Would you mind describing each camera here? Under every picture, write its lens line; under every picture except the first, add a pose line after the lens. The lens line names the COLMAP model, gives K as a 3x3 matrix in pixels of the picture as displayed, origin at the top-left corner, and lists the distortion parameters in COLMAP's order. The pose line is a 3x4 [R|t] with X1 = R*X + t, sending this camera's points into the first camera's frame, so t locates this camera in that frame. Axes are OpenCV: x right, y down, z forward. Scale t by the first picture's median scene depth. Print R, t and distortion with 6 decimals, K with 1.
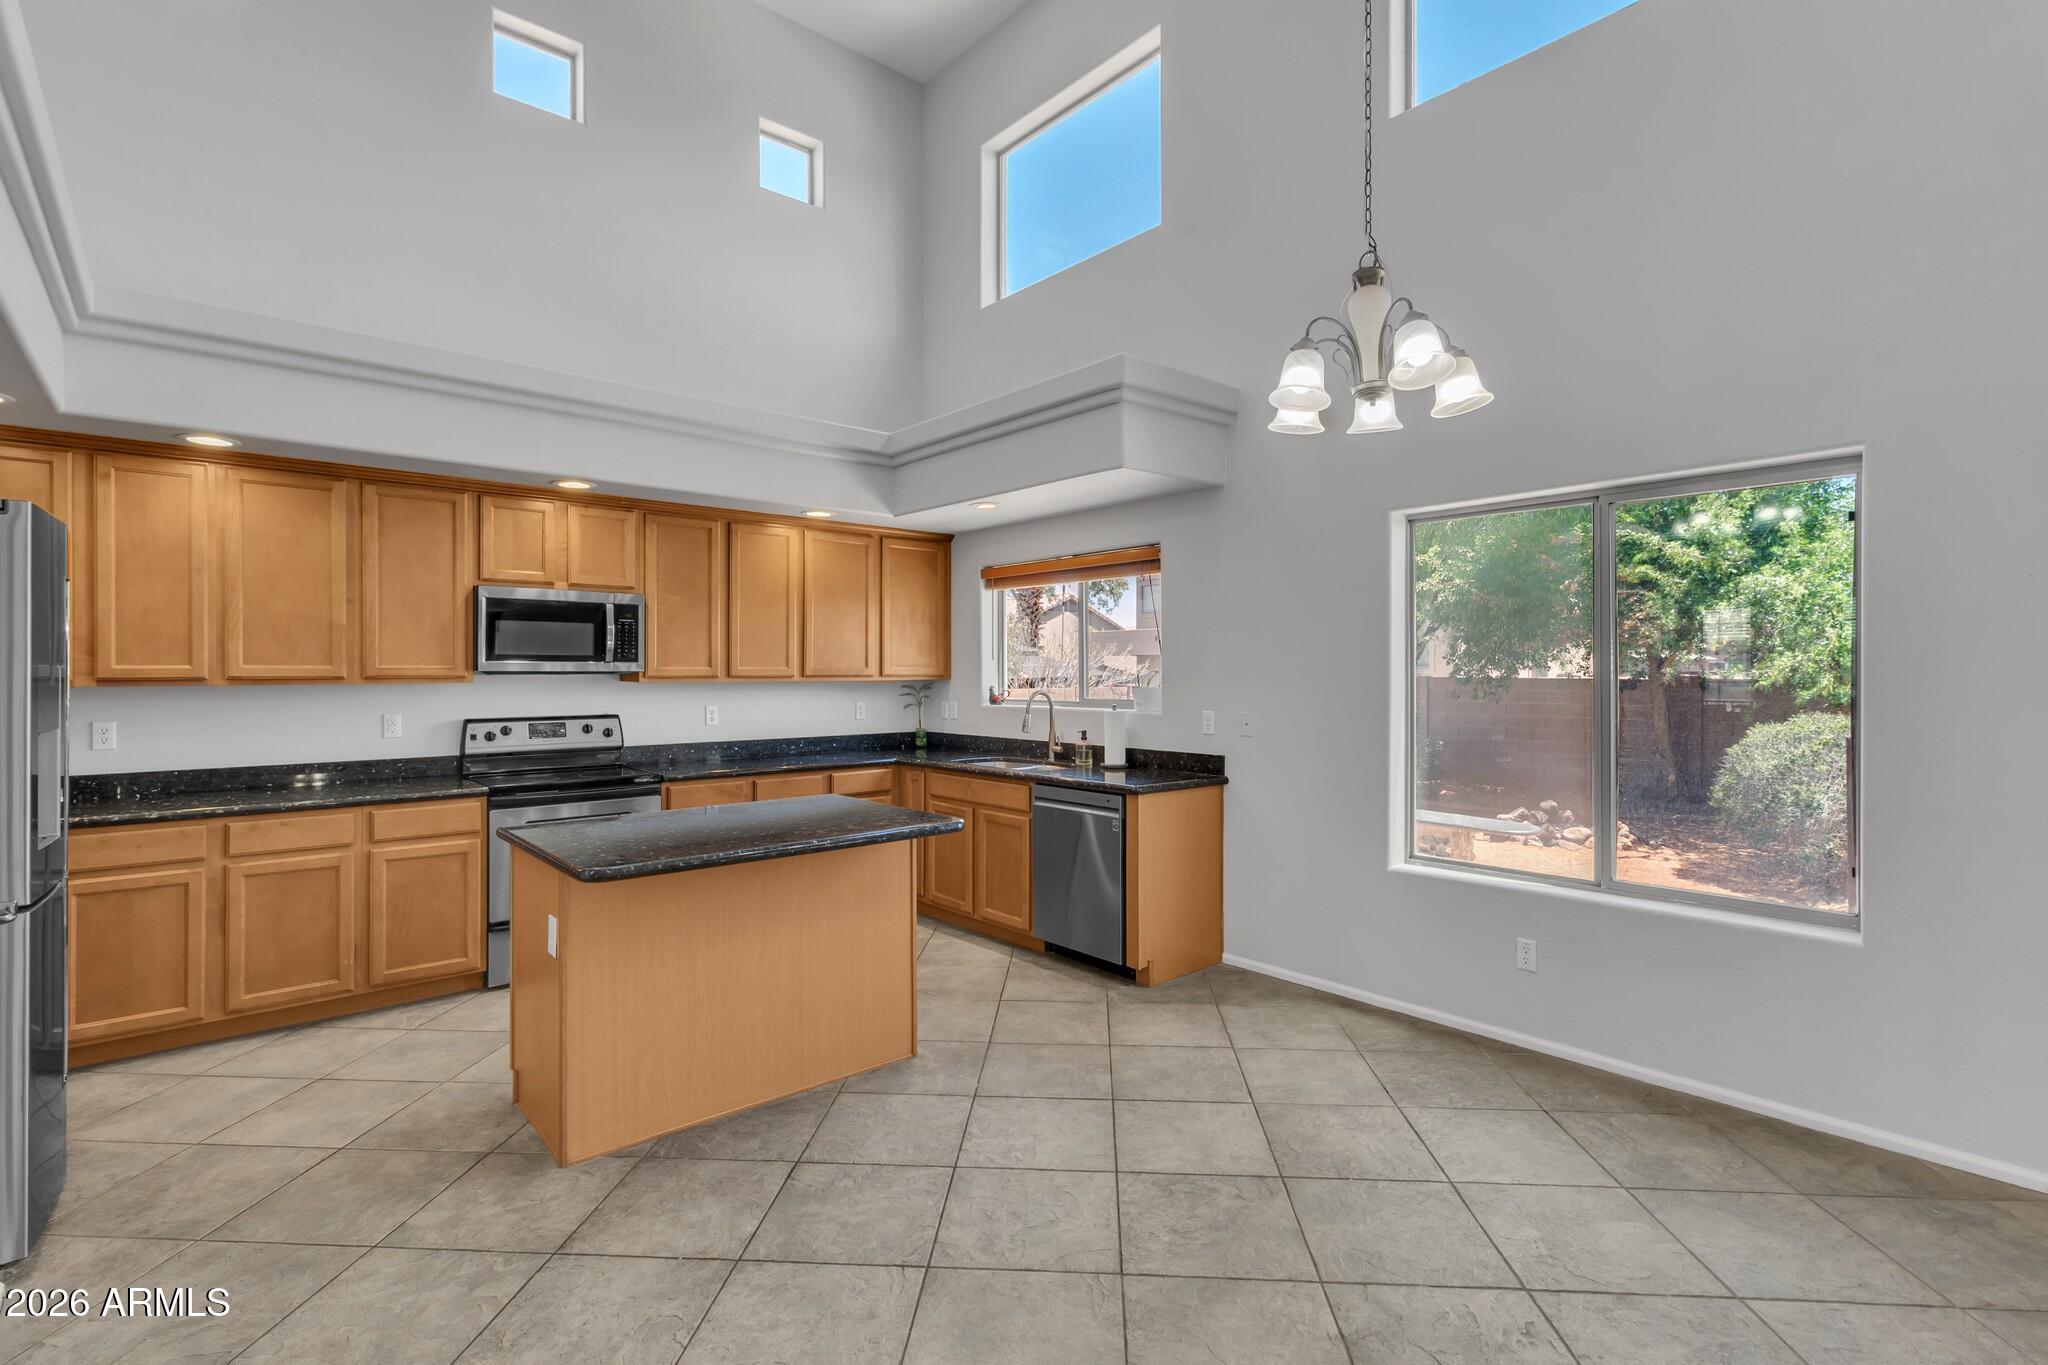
lens RADIAL K [[952.5, 0, 1026.3], [0, 952.5, 669.4], [0, 0, 1]] dist [0.003290, 0.000146]
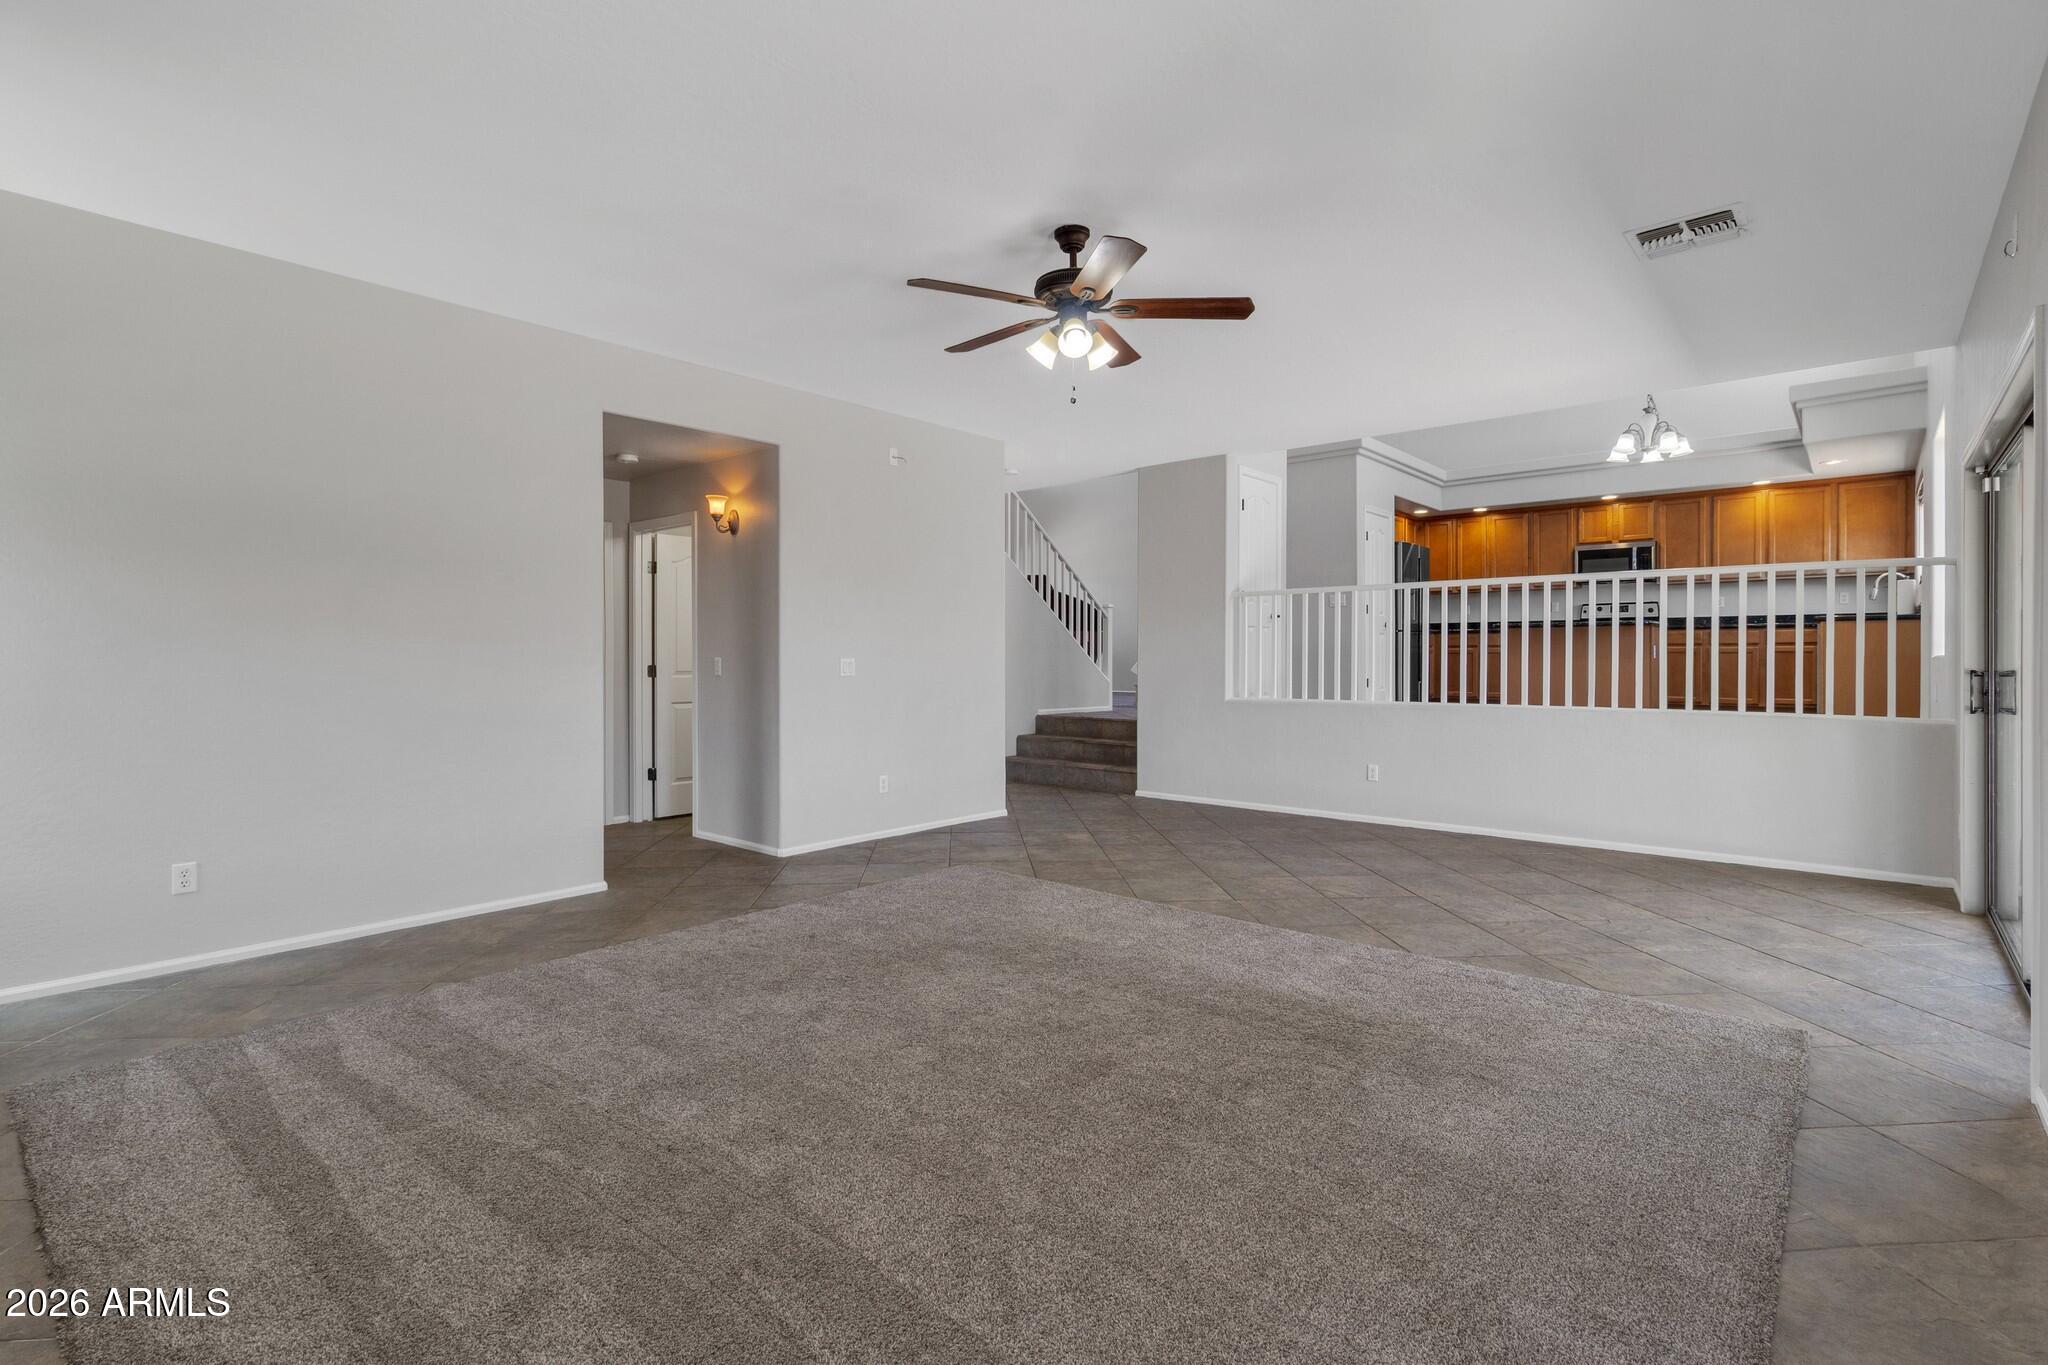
lens RADIAL K [[956.3, 0, 1024.1], [0, 956.3, 659.7], [0, 0, 1]] dist [0.002552, 0.000291]
pose [[0.128975, 0.003467, -0.991642, 1.575762], [0.002730, 0.999989, 0.003851, 0.177494], [0.991644, -0.003204, 0.128964, -0.664616]]
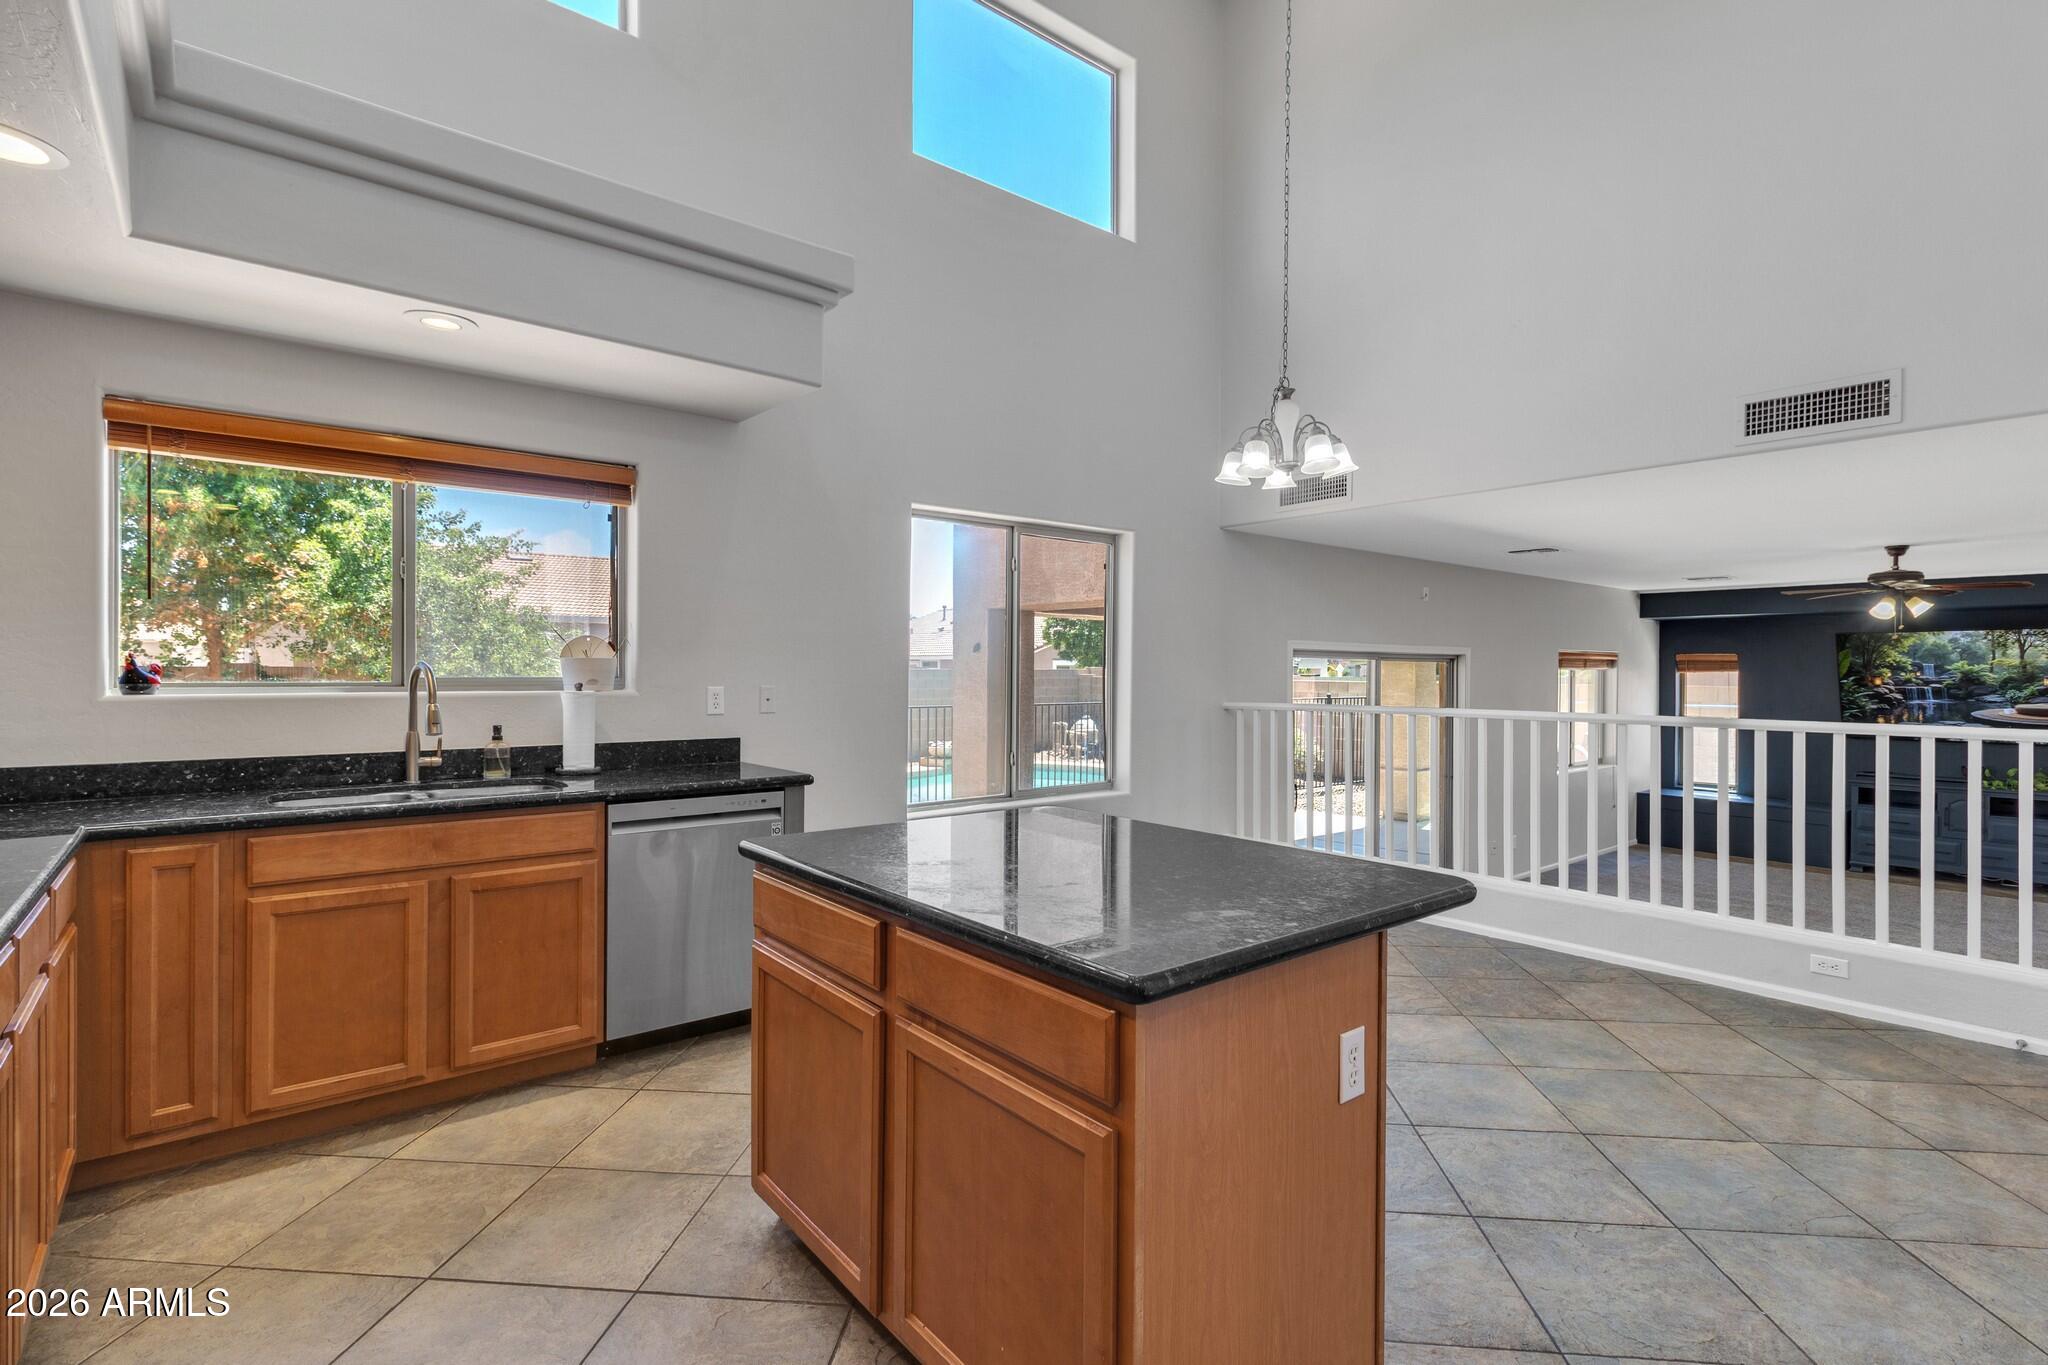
lens RADIAL K [[964.8, 0, 1023.9], [0, 964.8, 678.0], [0, 0, 1]] dist [0.002974, -0.000787]
pose [[0.024896, -0.005428, 0.999675, -0.654302], [-0.006676, 0.999962, 0.005595, 0.030177], [-0.999668, -0.006813, 0.024859, 0.721025]]
